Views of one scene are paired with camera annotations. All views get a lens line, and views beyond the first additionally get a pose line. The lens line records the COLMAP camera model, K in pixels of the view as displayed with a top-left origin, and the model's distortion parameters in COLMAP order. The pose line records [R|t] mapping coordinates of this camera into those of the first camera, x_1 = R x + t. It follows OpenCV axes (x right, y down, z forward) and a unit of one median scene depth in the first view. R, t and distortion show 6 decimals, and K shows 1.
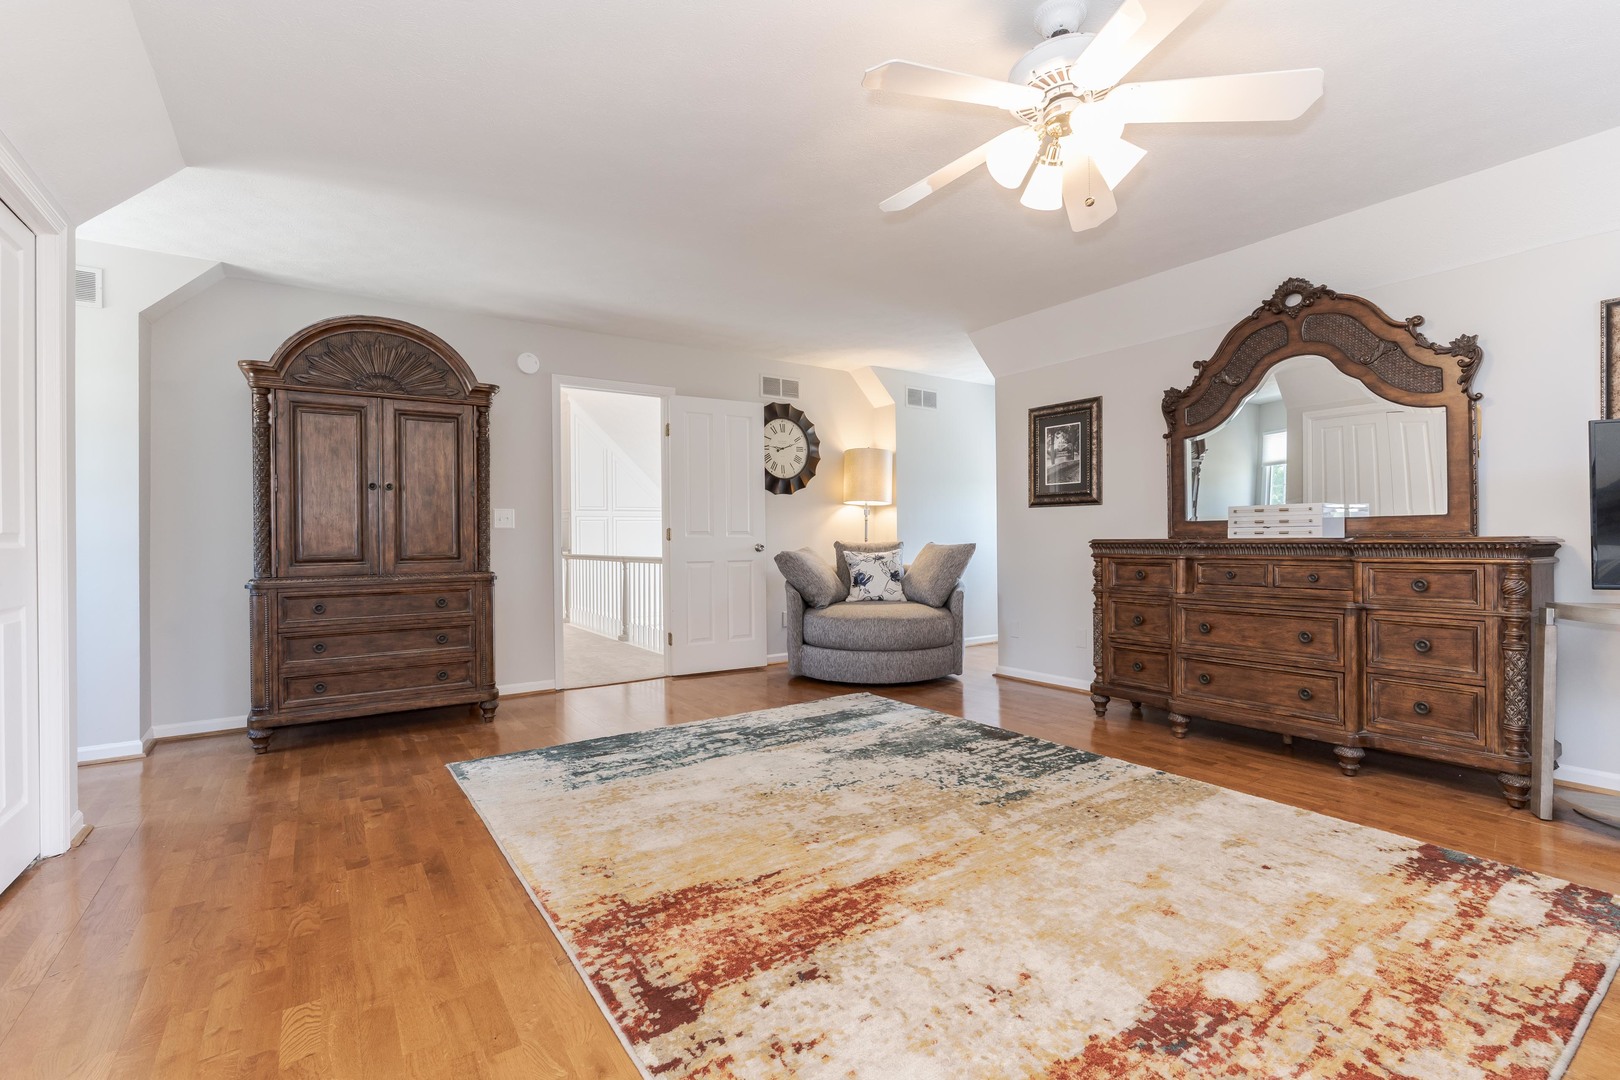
lens RADIAL K [[724.8, 0, 811.7], [0, 724.8, 541.2], [0, 0, 1]] dist [-0.014589, 0.000137]
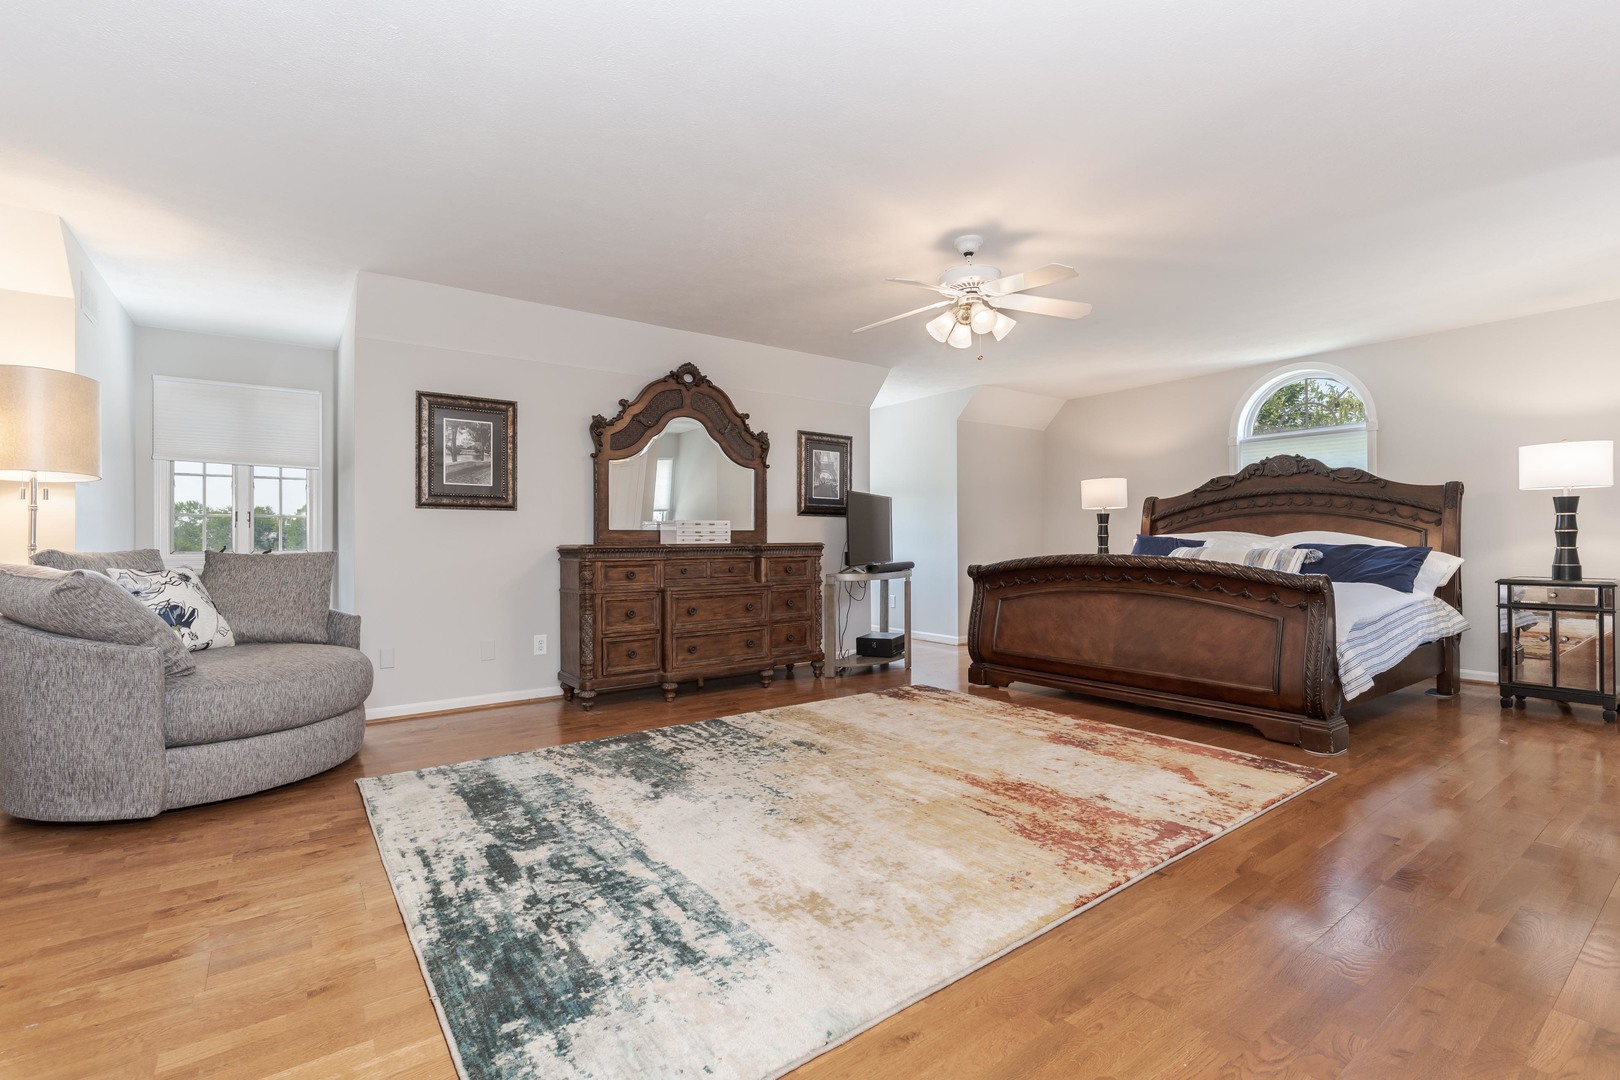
lens RADIAL K [[724.8, 0, 810.0], [0, 724.8, 537.6], [0, 0, 1]] dist [-0.014589, 0.000137]
pose [[-0.035438, 0.014872, 0.999261, -0.793839], [0.010088, 0.999844, -0.014522, 0.006962], [-0.999321, 0.009566, -0.035583, 0.828628]]
